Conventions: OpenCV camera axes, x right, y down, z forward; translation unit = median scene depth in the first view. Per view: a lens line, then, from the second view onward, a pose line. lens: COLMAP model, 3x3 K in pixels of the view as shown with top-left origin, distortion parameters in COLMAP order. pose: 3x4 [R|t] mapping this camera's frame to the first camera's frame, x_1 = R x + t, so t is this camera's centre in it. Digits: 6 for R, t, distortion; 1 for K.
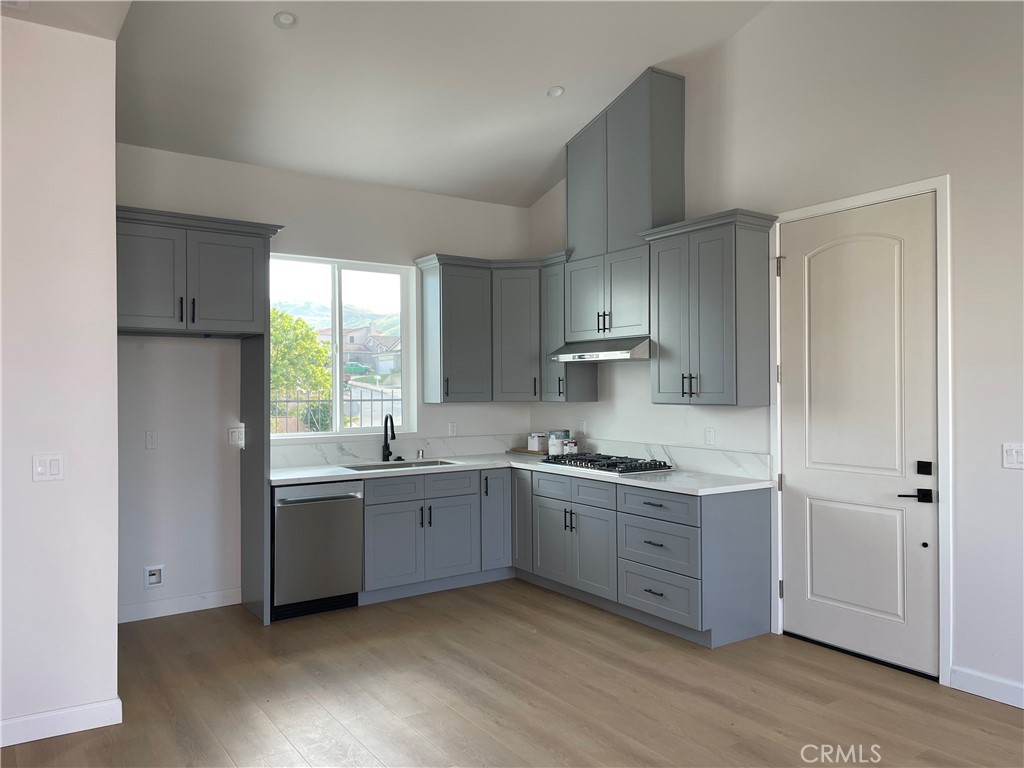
lens RADIAL K [[762.0, 0, 510.1], [0, 762.0, 385.1], [0, 0, 1]] dist [0.006846, -0.005639]
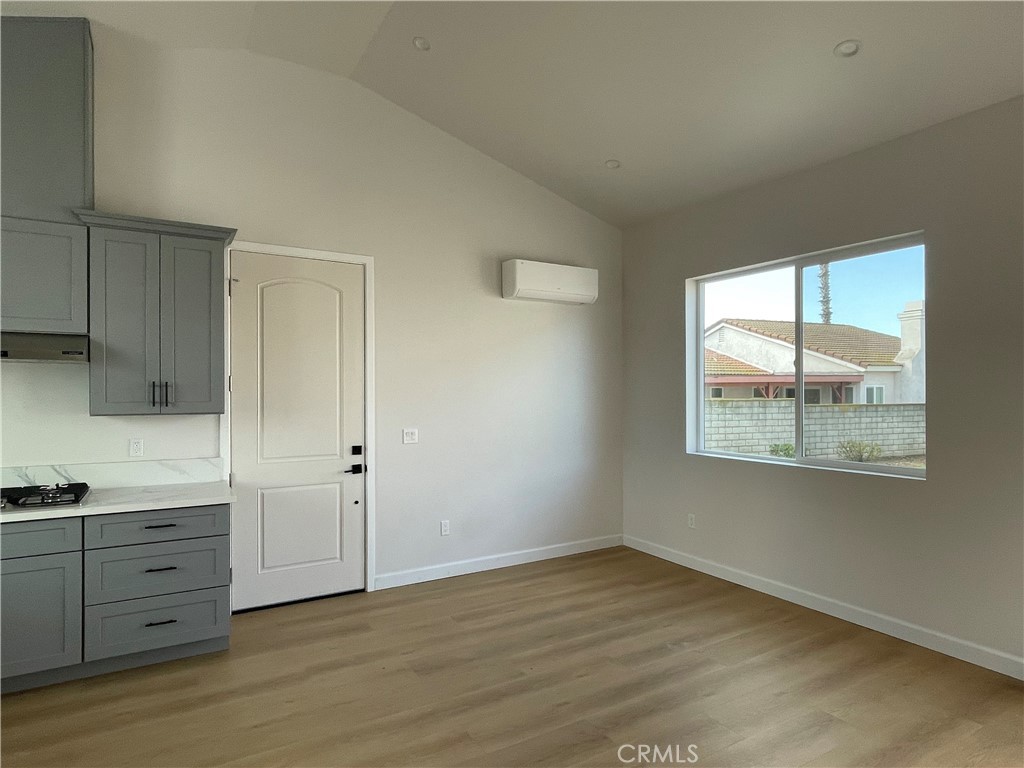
lens RADIAL K [[577.1, 0, 506.1], [0, 577.1, 390.0], [0, 0, 1]] dist [-0.009086, -0.001346]
pose [[0.057324, 0.003955, 0.998348, -0.528011], [-0.004814, 0.999982, -0.003685, -0.004960], [-0.998344, -0.004595, 0.057342, 0.621999]]
